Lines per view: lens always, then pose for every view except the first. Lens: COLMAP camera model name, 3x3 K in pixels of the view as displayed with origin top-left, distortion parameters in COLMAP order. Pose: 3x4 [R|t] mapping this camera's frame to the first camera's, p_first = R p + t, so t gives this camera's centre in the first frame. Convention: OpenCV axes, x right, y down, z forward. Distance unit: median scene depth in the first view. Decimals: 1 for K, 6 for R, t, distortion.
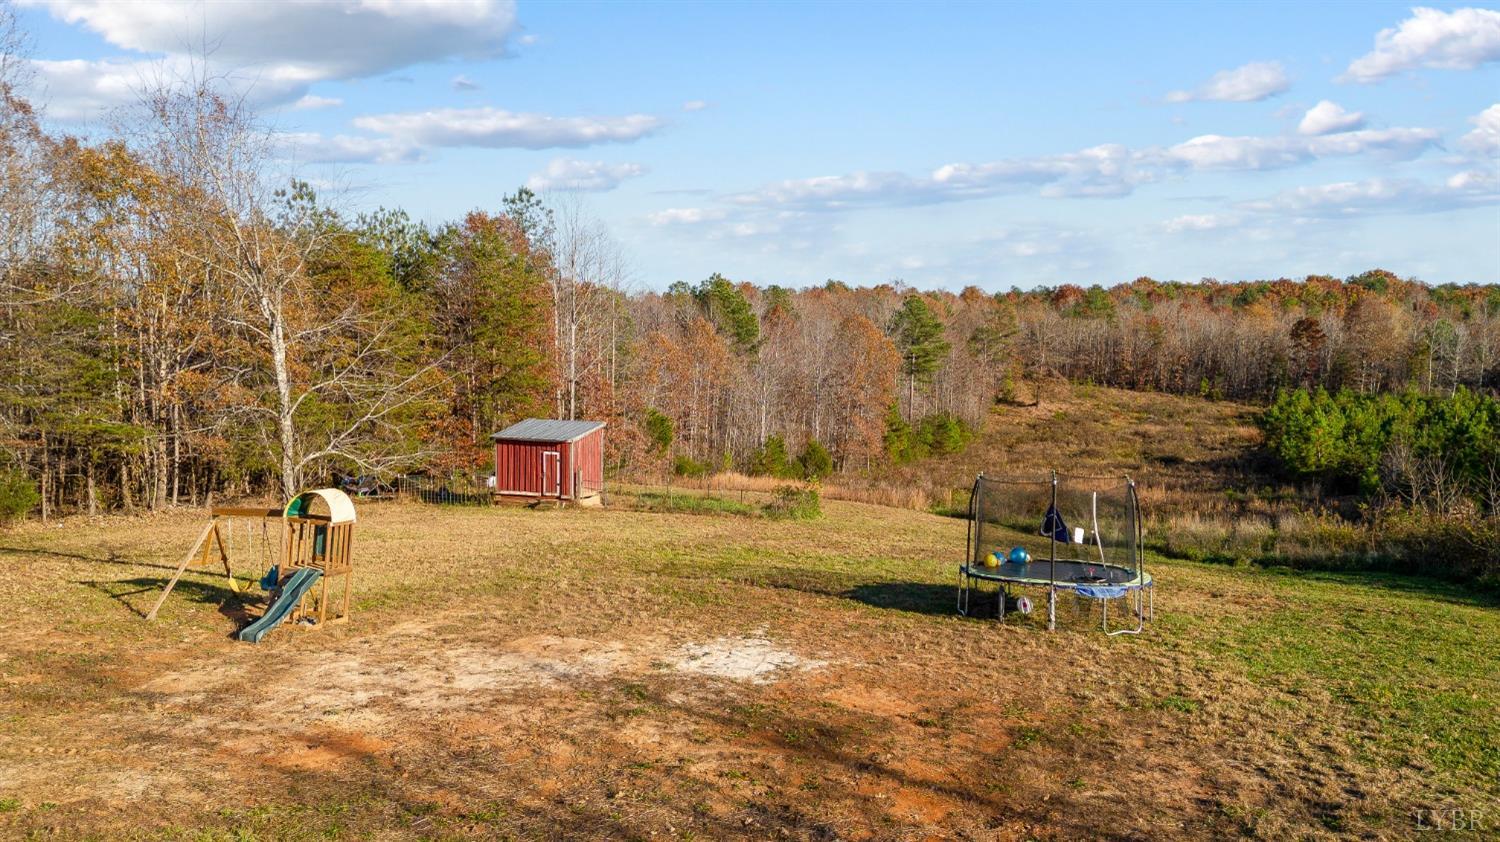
lens RADIAL K [[1046.9, 0, 750.0], [0, 1046.9, 421.0], [0, 0, 1]] dist [0.046241, -0.000656]
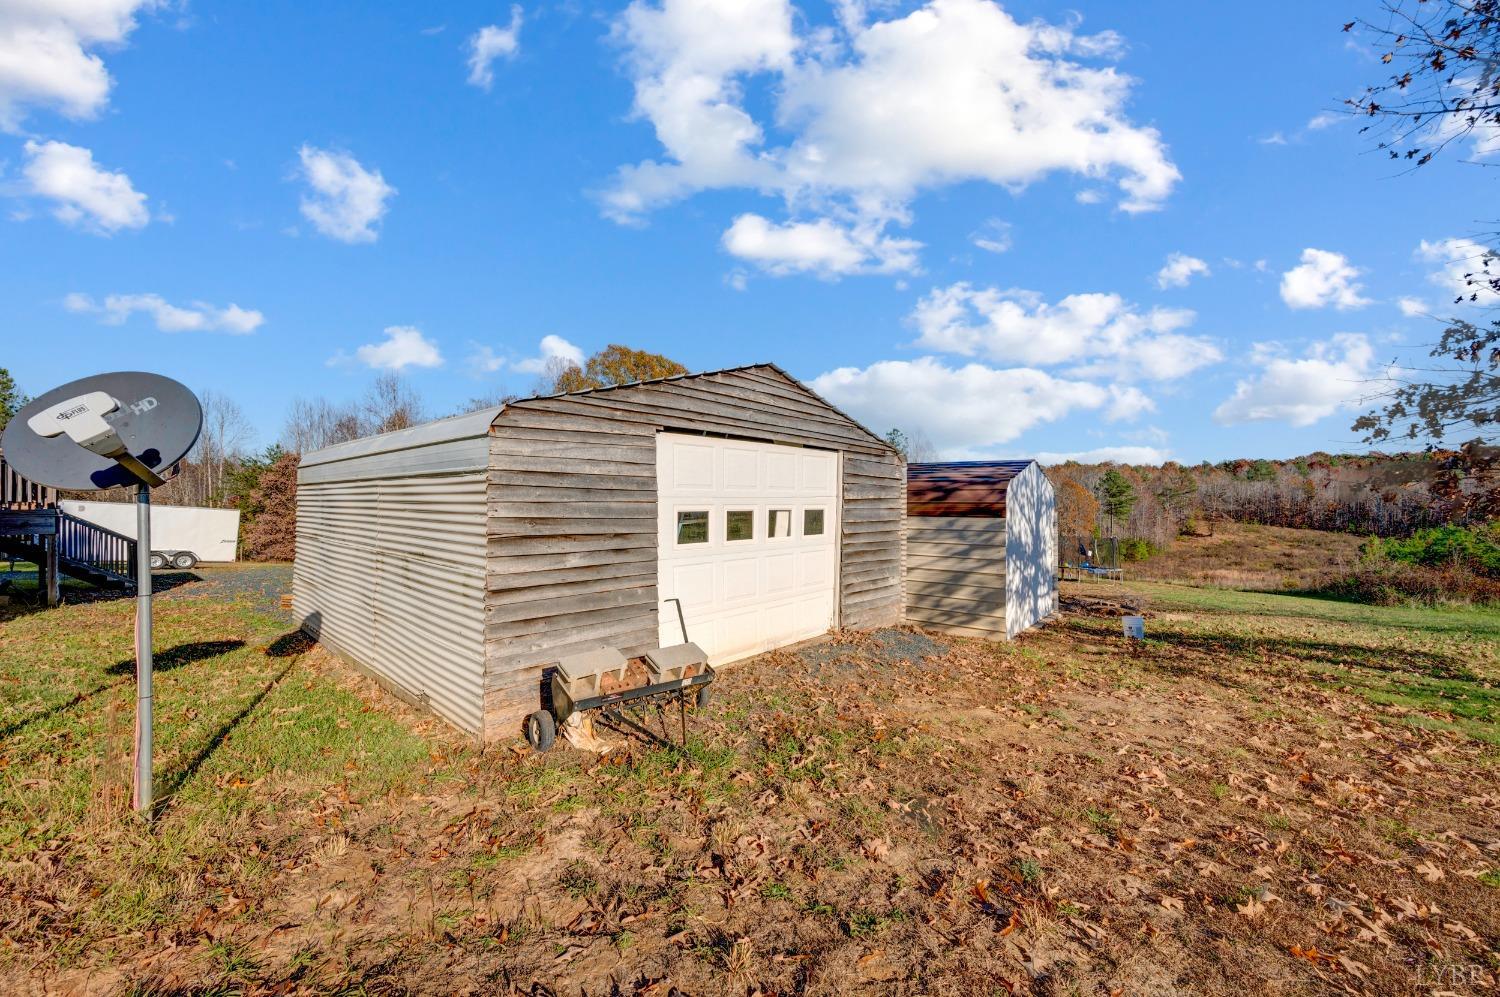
lens RADIAL K [[592.3, 0, 750.0], [0, 592.3, 498.5], [0, 0, 1]] dist [-0.004844, 0.000163]
pose [[0.908699, -0.001251, -0.417449, 0.012169], [-0.029532, 0.997297, -0.067273, 0.009024], [0.416405, 0.073459, 0.906207, -0.100729]]
